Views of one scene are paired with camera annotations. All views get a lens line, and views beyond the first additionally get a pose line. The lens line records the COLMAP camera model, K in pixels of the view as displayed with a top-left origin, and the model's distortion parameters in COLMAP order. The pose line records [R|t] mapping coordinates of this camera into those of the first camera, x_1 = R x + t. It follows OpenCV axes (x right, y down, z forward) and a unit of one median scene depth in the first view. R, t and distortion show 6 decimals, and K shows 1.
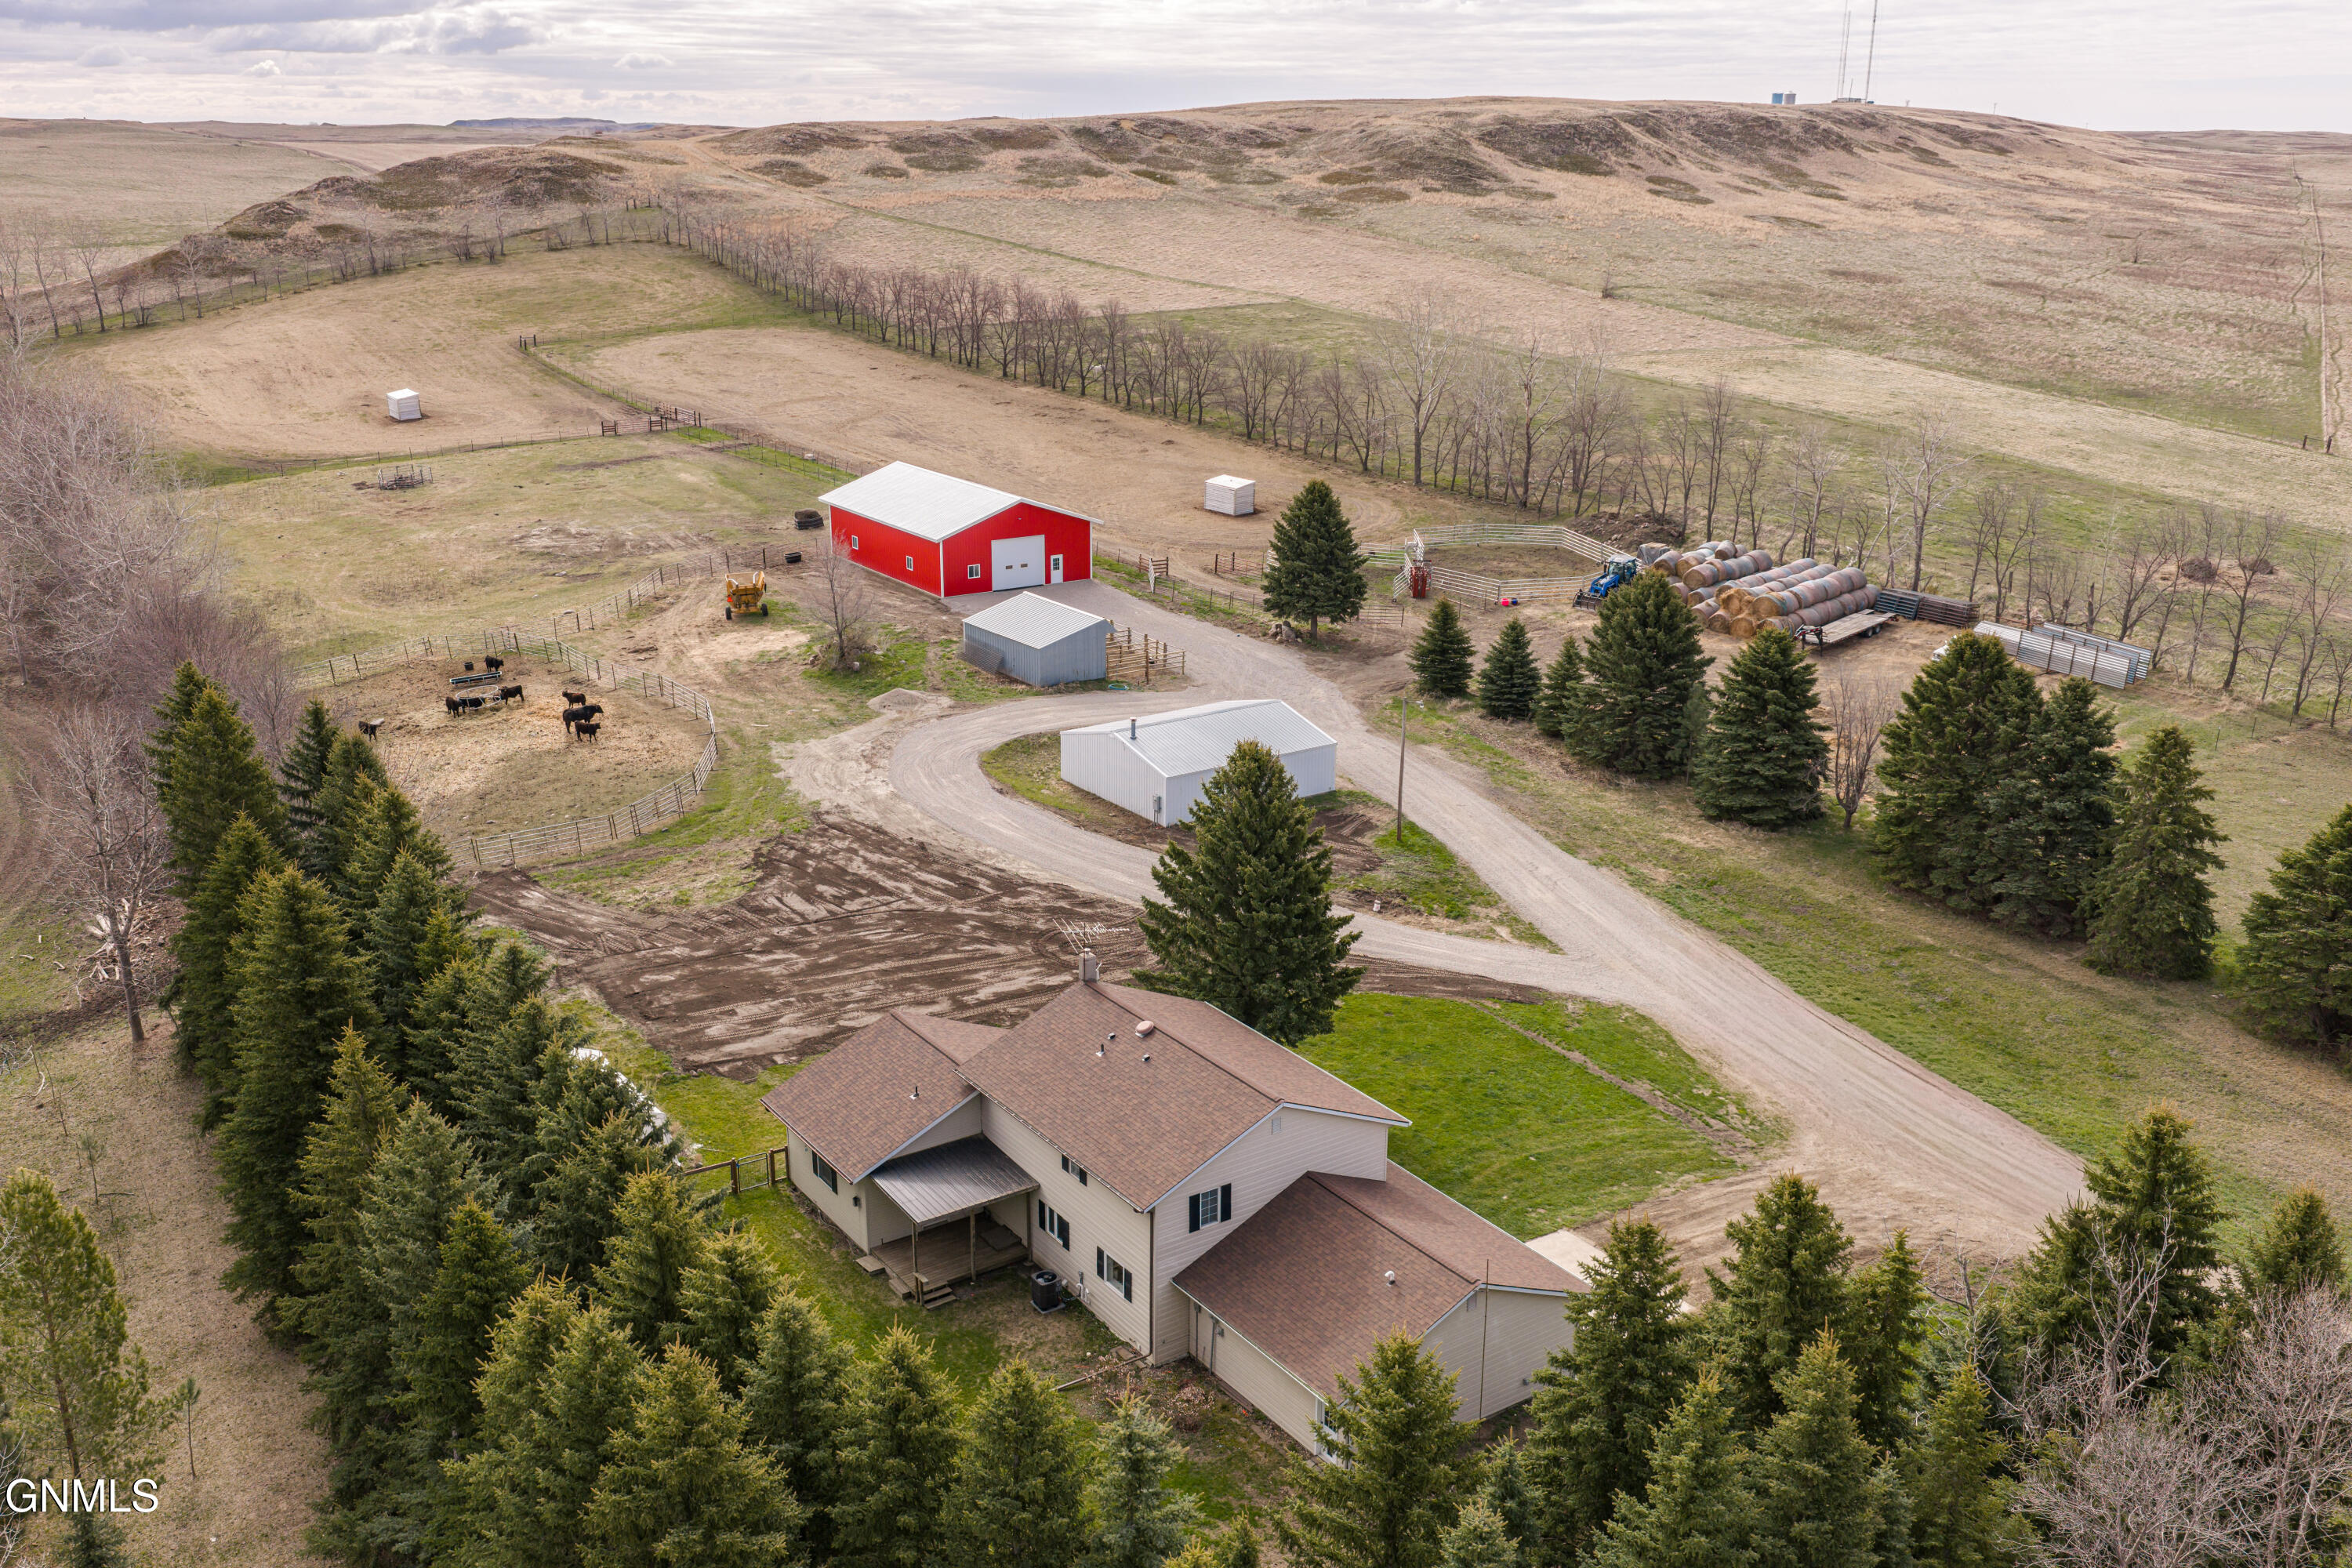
lens RADIAL K [[2073.3, 0, 1176.0], [0, 2073.3, 784.0], [0, 0, 1]] dist [0.003518, 0.002966]
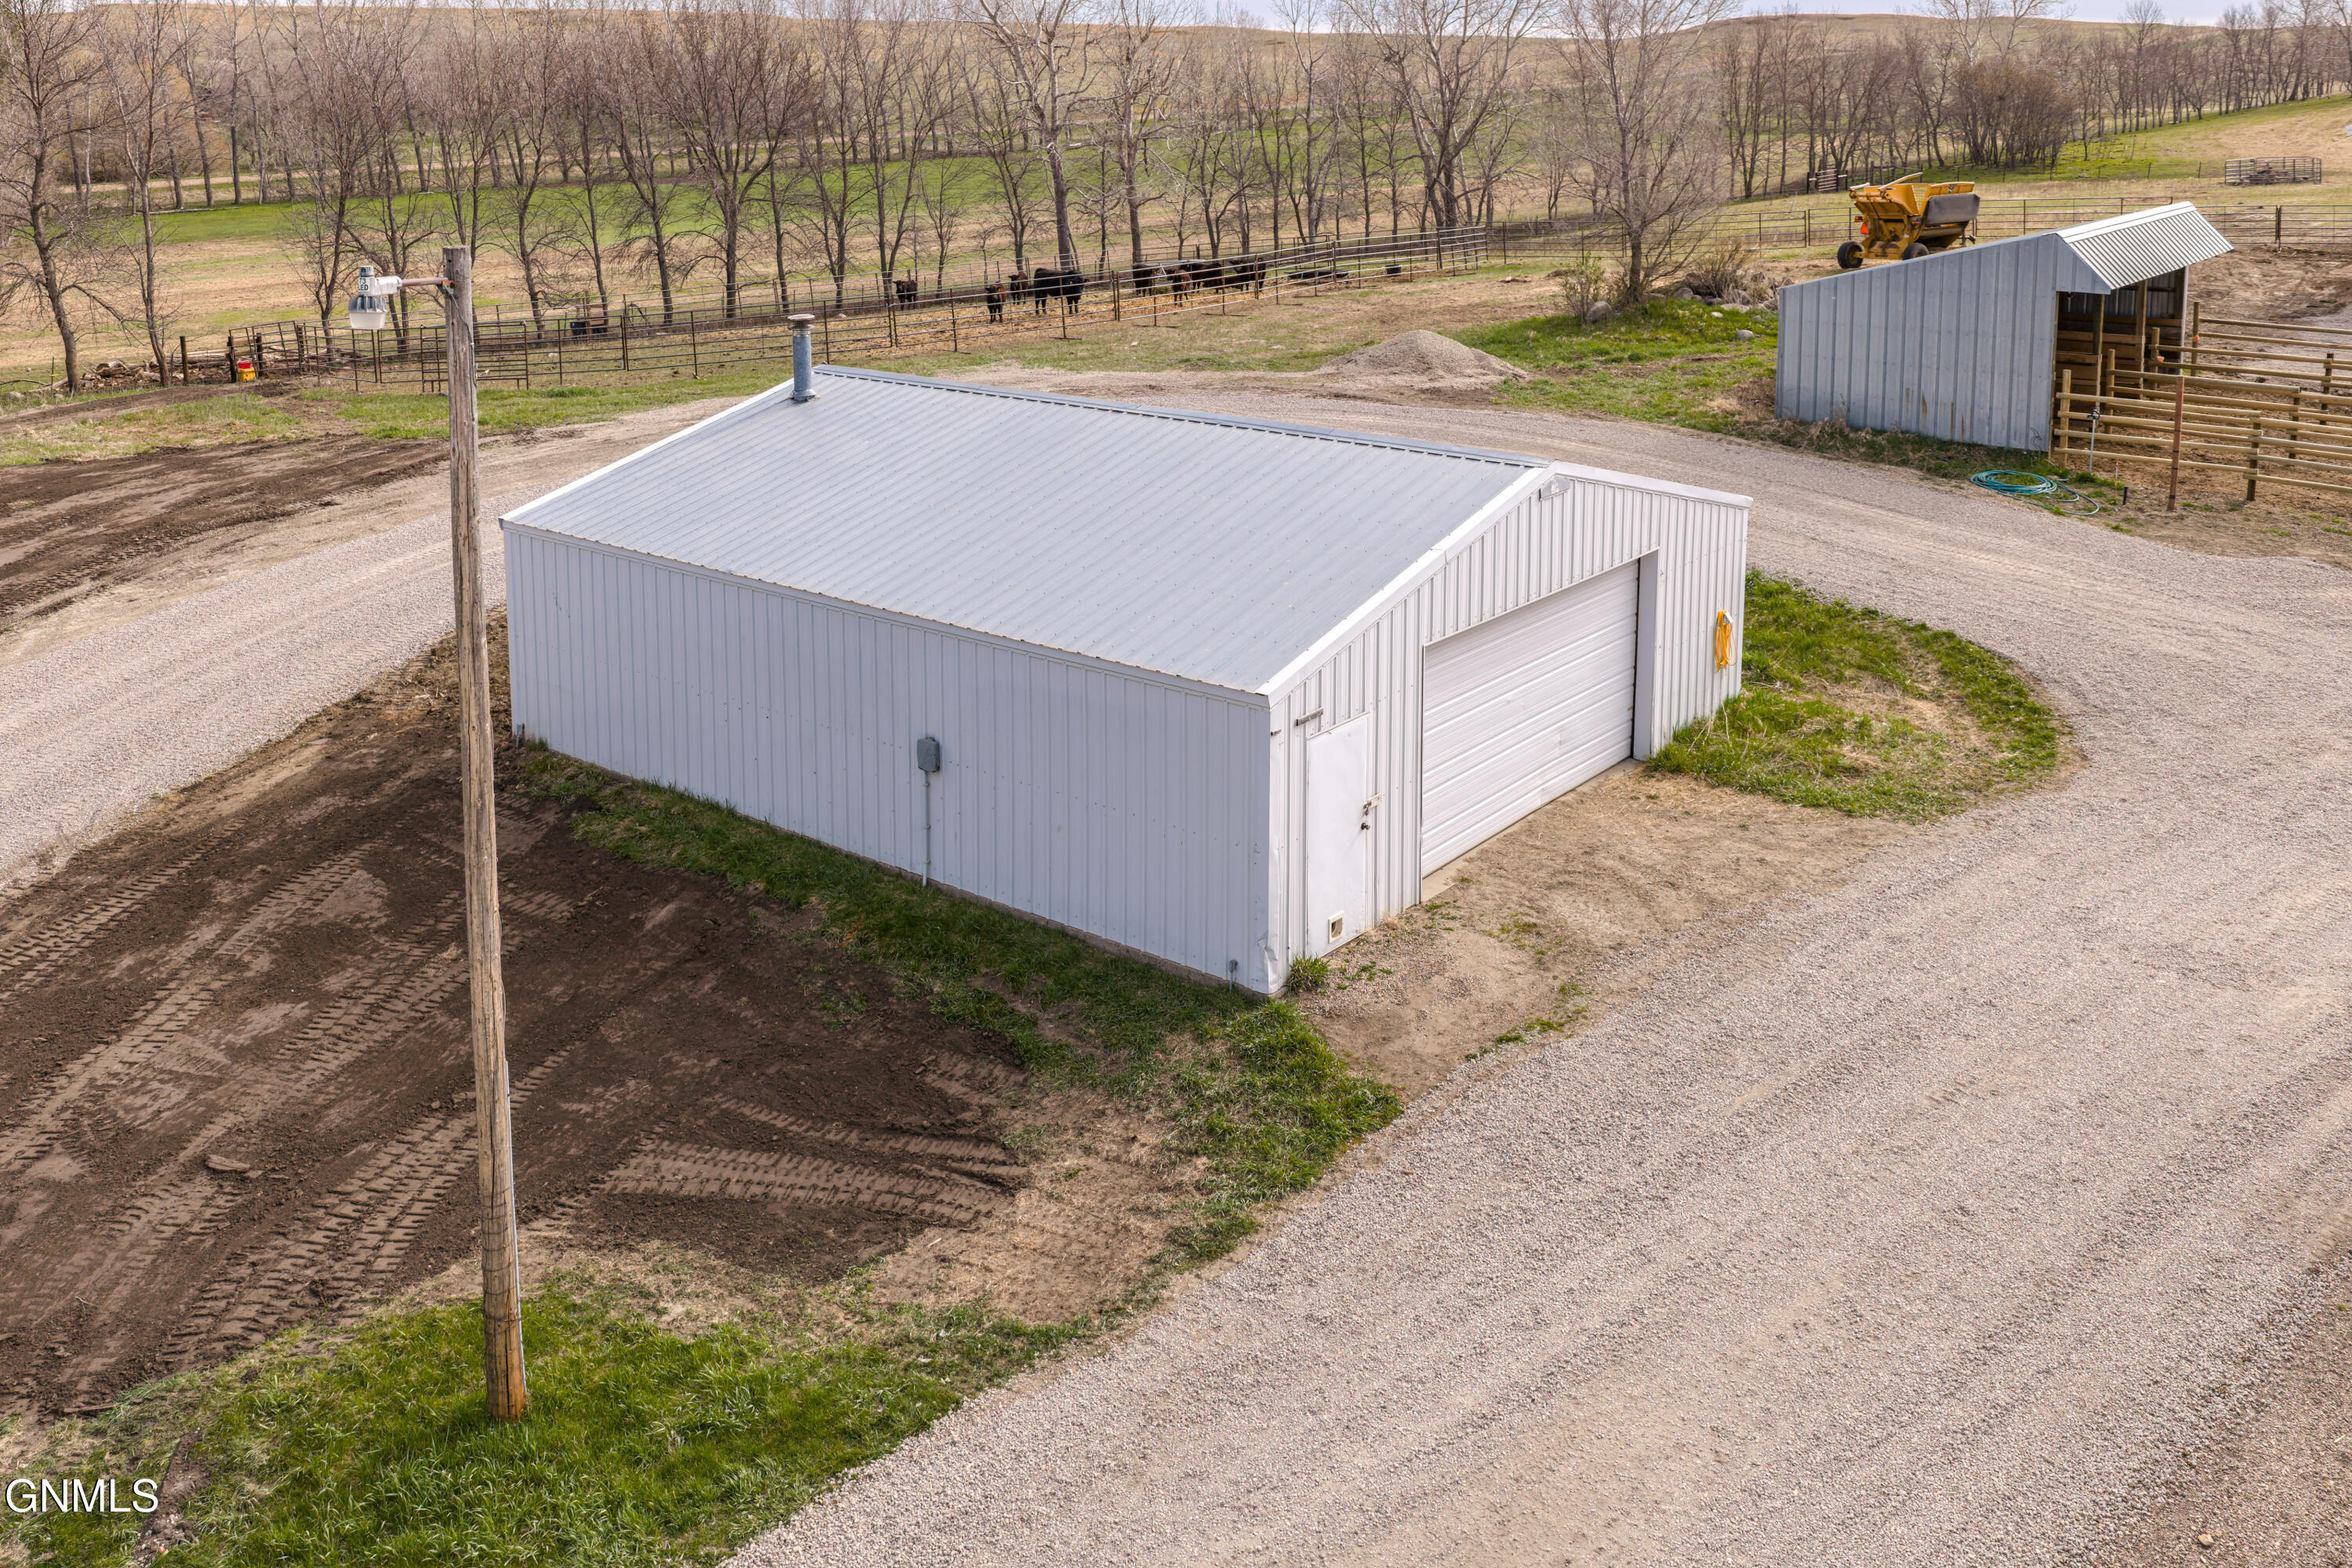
lens RADIAL K [[2051.1, 0, 1175.2], [0, 2051.1, 373.3], [0, 0, 1]] dist [-0.000147, -0.010425]
pose [[0.275746, 0.131288, -0.952222, 0.161733], [-0.284959, 0.957263, 0.049464, -0.035966], [0.918021, 0.257705, 0.301373, 0.692014]]
